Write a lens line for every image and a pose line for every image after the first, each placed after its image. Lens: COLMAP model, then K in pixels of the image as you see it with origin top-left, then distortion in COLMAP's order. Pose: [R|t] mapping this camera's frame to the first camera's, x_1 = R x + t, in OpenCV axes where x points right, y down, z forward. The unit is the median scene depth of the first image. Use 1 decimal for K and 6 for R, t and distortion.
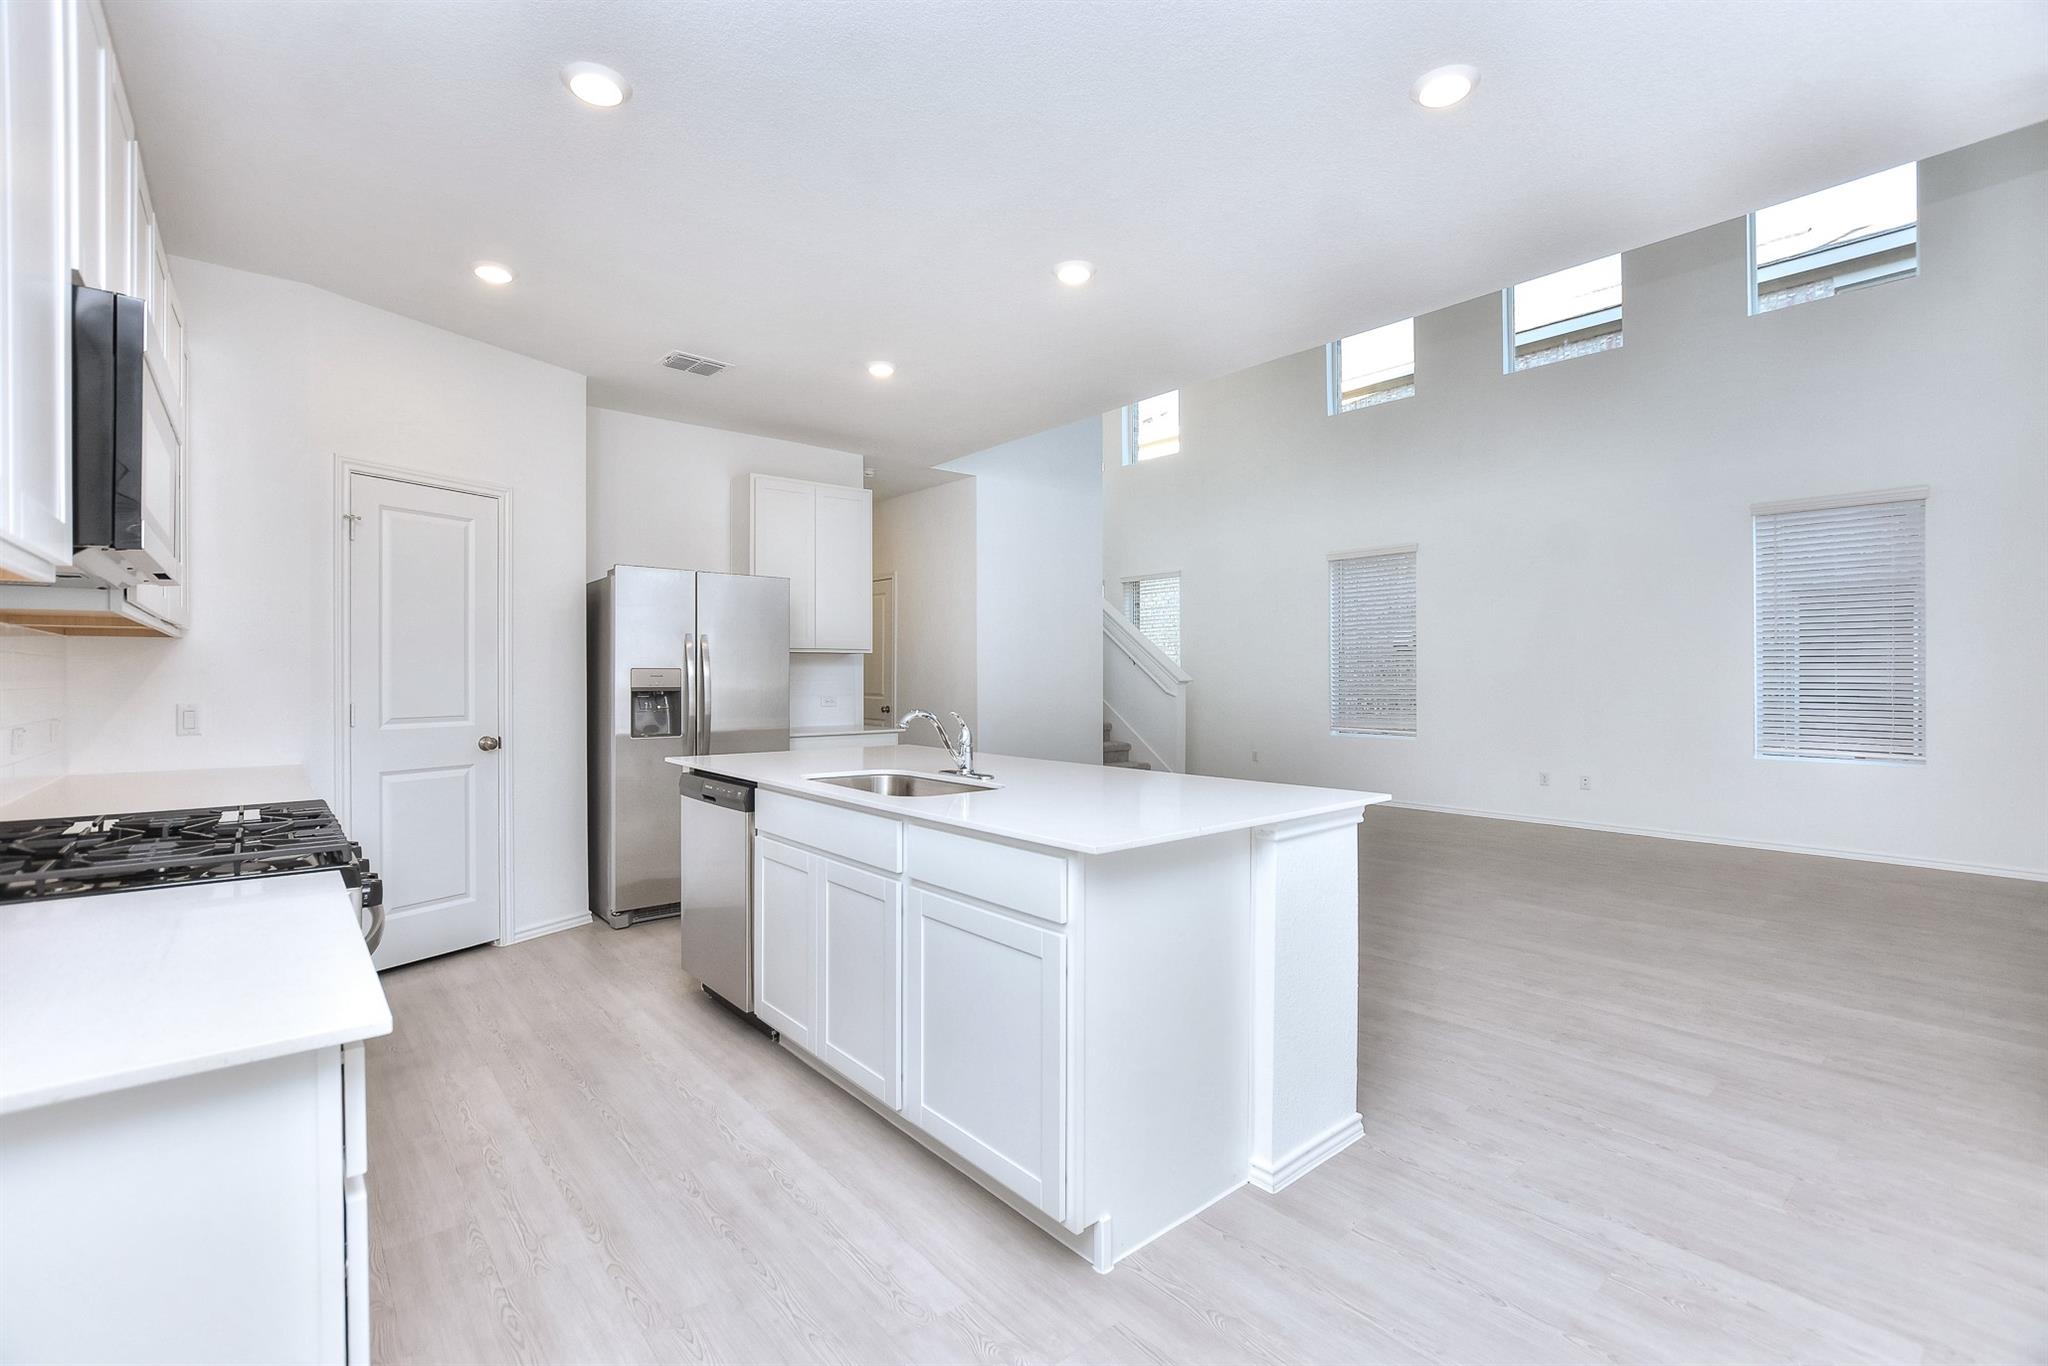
lens RADIAL K [[899.2, 0, 1024.0], [0, 899.2, 683.0], [0, 0, 1]] dist [-0.001575, -0.000538]
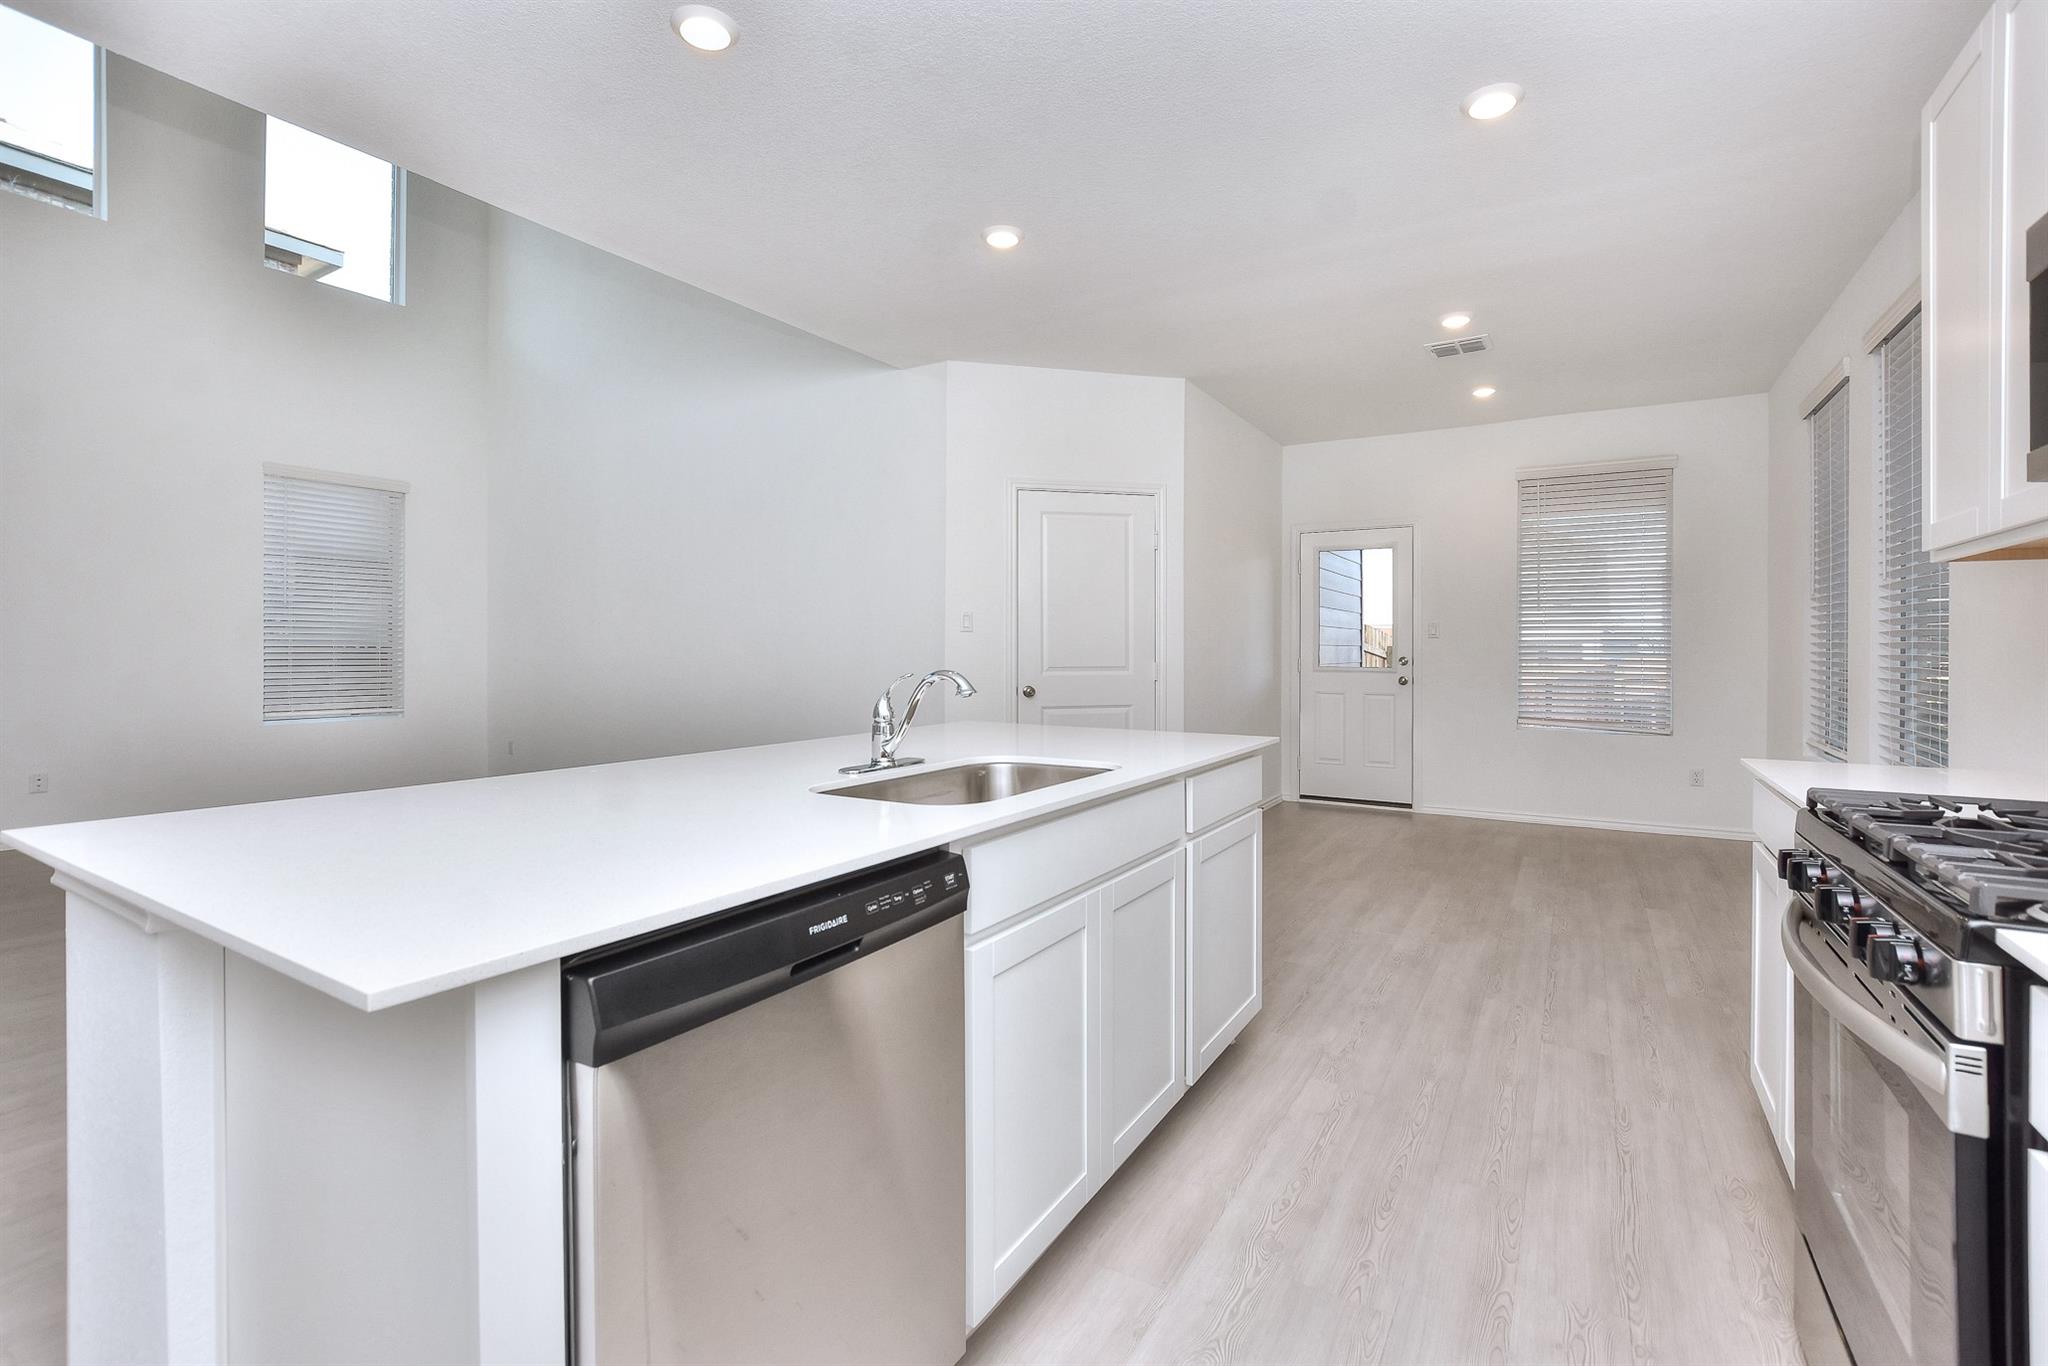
lens RADIAL K [[899.2, 0, 1024.0], [0, 899.2, 683.0], [0, 0, 1]] dist [-0.001575, -0.000538]
pose [[-0.307679, -0.032434, 0.950937, -0.395780], [0.005360, 0.999344, 0.035820, 0.009142], [-0.951475, 0.016118, -0.307303, 0.596101]]
